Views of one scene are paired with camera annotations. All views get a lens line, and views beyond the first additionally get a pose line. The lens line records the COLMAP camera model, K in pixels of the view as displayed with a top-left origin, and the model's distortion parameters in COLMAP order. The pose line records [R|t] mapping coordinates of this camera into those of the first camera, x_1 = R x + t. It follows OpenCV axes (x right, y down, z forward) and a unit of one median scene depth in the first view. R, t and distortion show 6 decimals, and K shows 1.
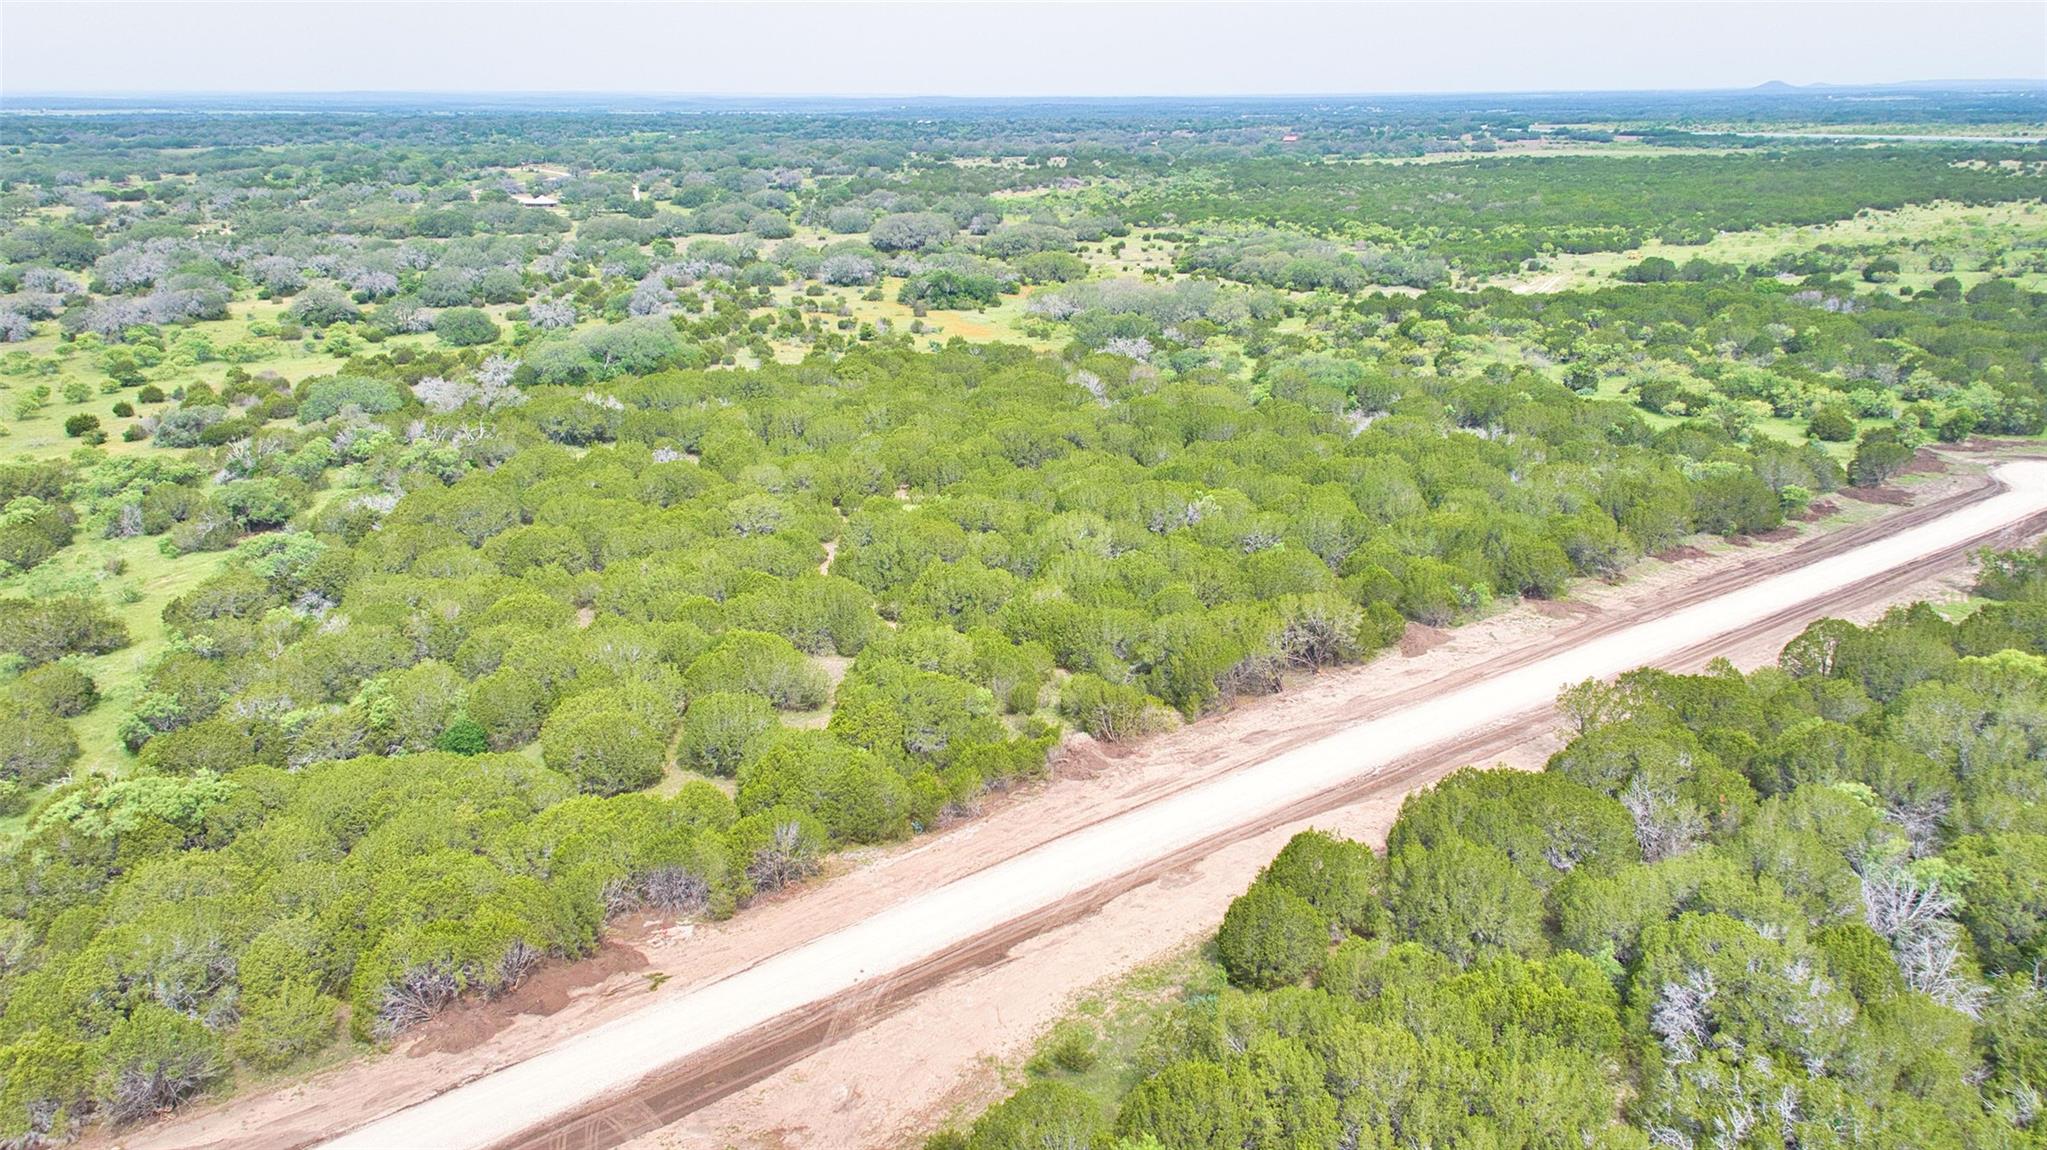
lens RADIAL K [[1448.8, 0, 1023.5], [0, 1448.8, 575.0], [0, 0, 1]] dist [0.054797, -0.046482]
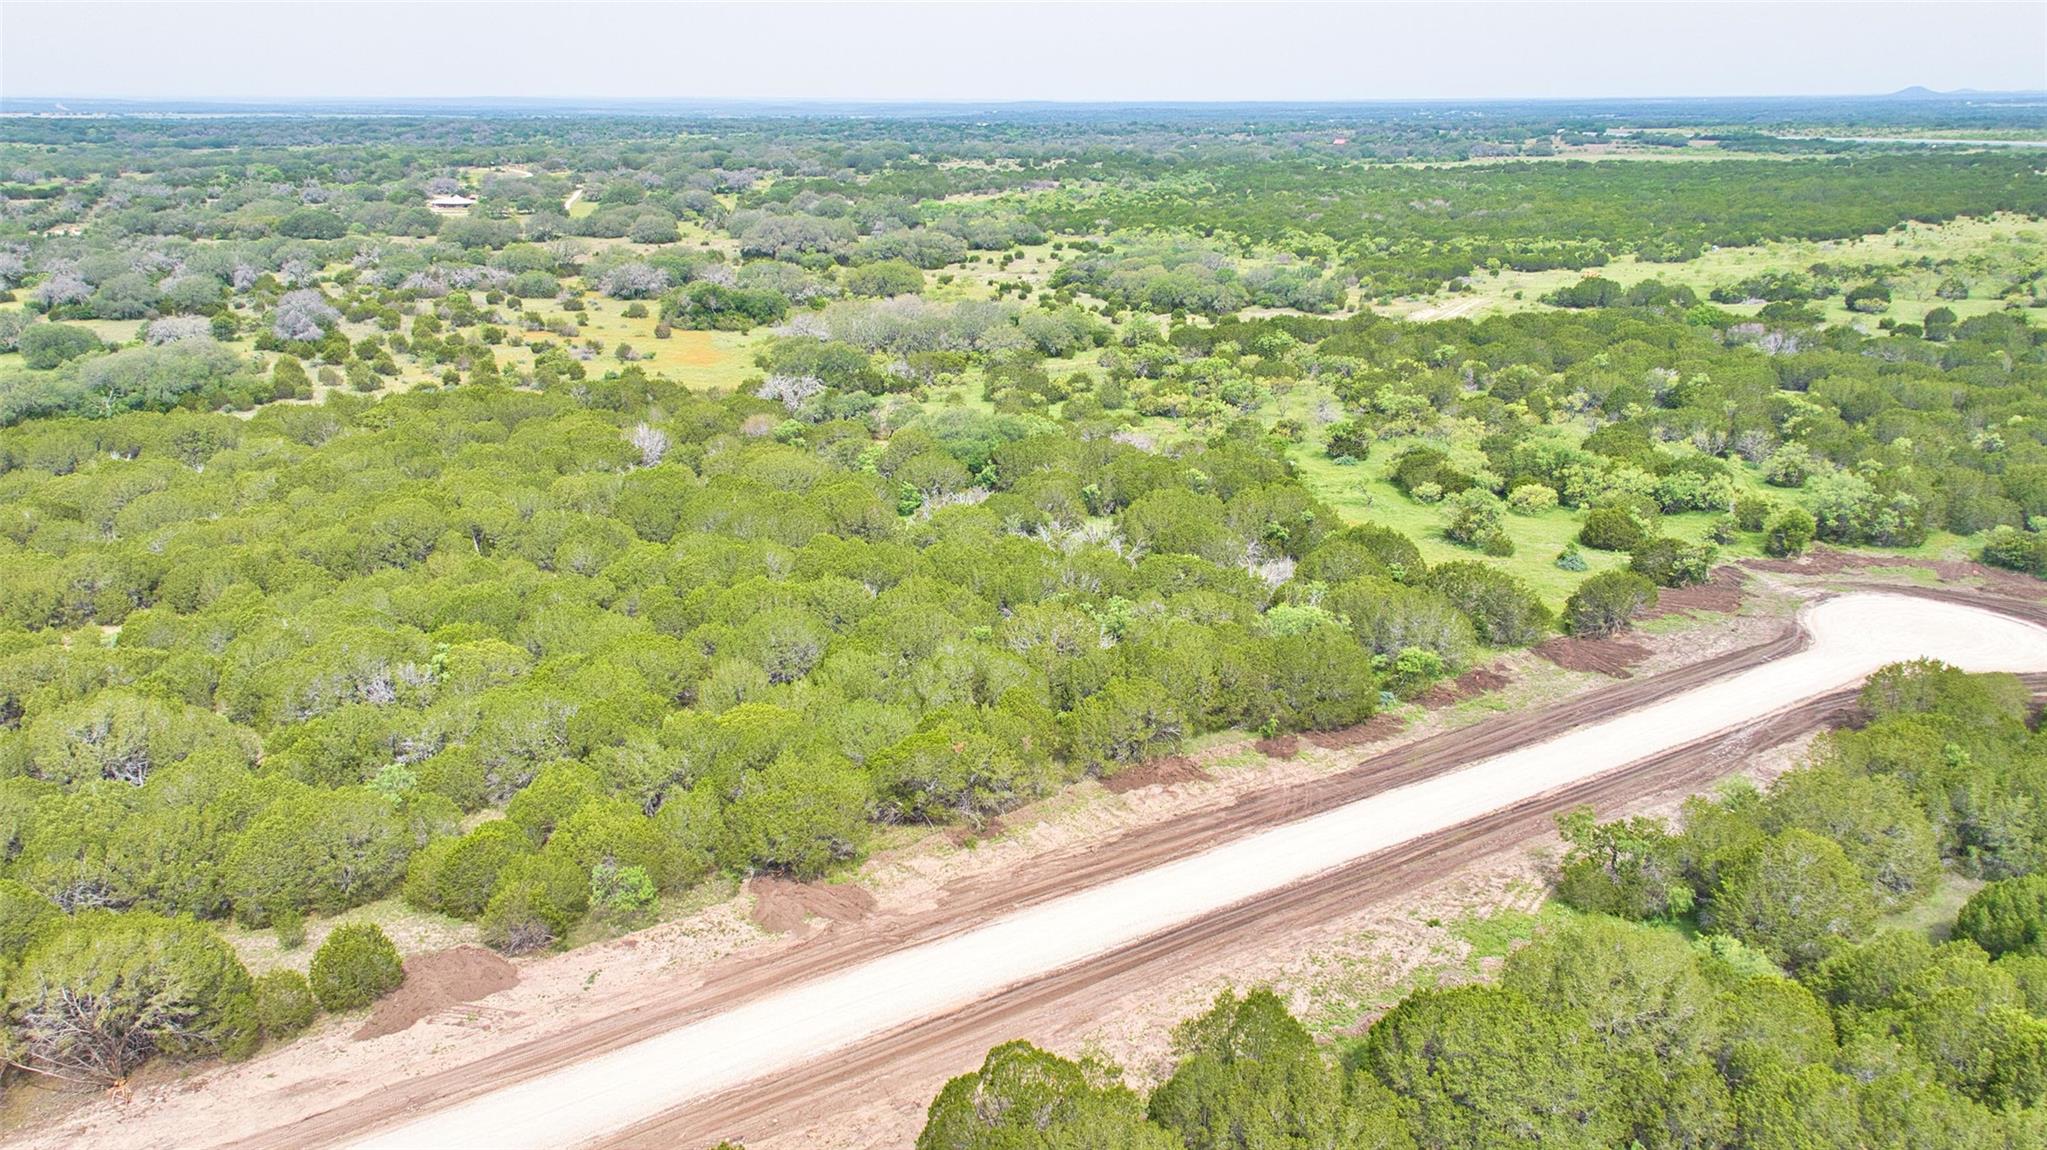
lens RADIAL K [[1448.8, 0, 1023.5], [0, 1448.8, 575.0], [0, 0, 1]] dist [0.054797, -0.046482]
pose [[0.997324, 0.025171, -0.068640, 0.175066], [-0.025396, 0.999675, -0.002409, -0.038782], [0.068557, 0.004146, 0.997639, 0.152781]]
